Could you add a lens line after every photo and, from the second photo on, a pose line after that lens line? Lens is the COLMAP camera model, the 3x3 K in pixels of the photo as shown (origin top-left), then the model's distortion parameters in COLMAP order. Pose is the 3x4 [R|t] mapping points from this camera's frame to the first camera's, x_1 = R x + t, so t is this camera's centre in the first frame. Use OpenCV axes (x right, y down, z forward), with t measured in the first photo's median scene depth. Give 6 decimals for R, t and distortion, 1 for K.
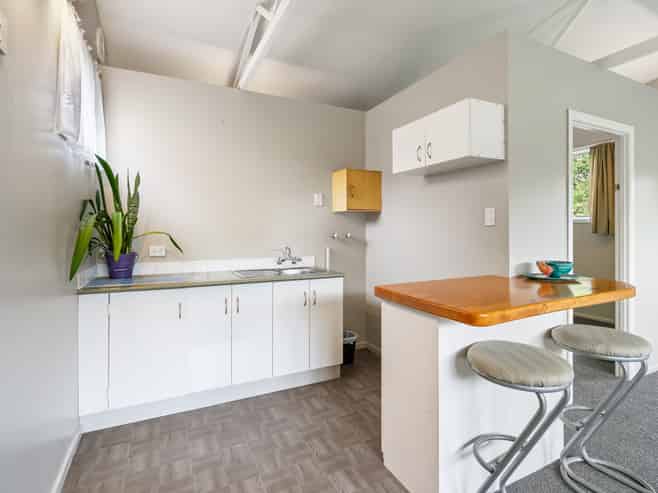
lens RADIAL K [[342.9, 0, 326.4], [0, 342.9, 226.4], [0, 0, 1]] dist [-0.011961, -0.000033]
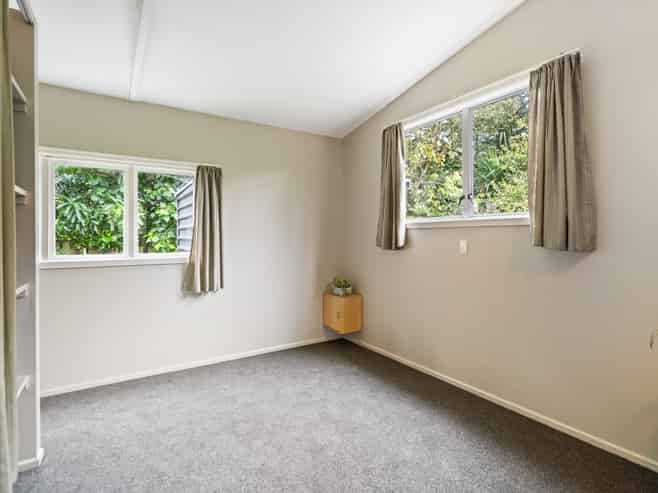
lens RADIAL K [[341.2, 0, 329.0], [0, 341.2, 238.5], [0, 0, 1]] dist [-0.000673, -0.000520]
pose [[0.992317, -0.006332, 0.123560, 0.710692], [0.005081, 0.999933, 0.010432, 0.005054], [-0.123618, -0.009724, 0.992282, 0.912828]]
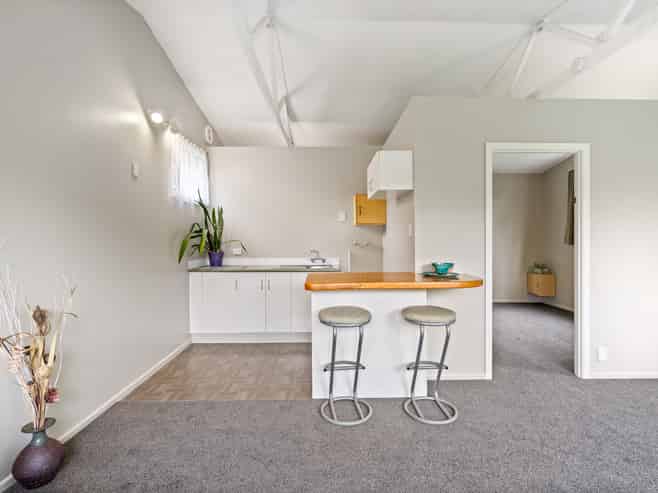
lens RADIAL K [[335.3, 0, 330.7], [0, 335.3, 238.3], [0, 0, 1]] dist [-0.000137, -0.000181]
pose [[0.906312, 0.001361, -0.422608, 0.615952], [0.004981, 0.999891, 0.013903, -0.013613], [0.422581, -0.014706, 0.906206, -0.306413]]
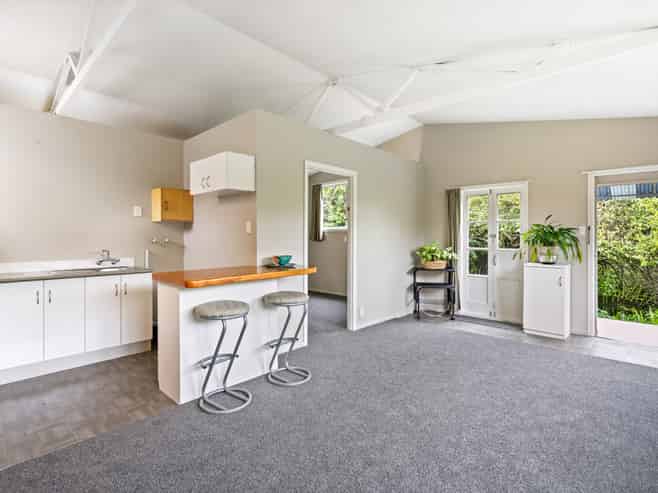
lens RADIAL K [[341.2, 0, 329.0], [0, 341.2, 238.5], [0, 0, 1]] dist [-0.000673, -0.000520]
pose [[0.934891, 0.000039, 0.354934, 0.219405], [-0.005859, 0.999865, 0.015324, -0.004407], [-0.354885, -0.016406, 0.934766, -0.453149]]
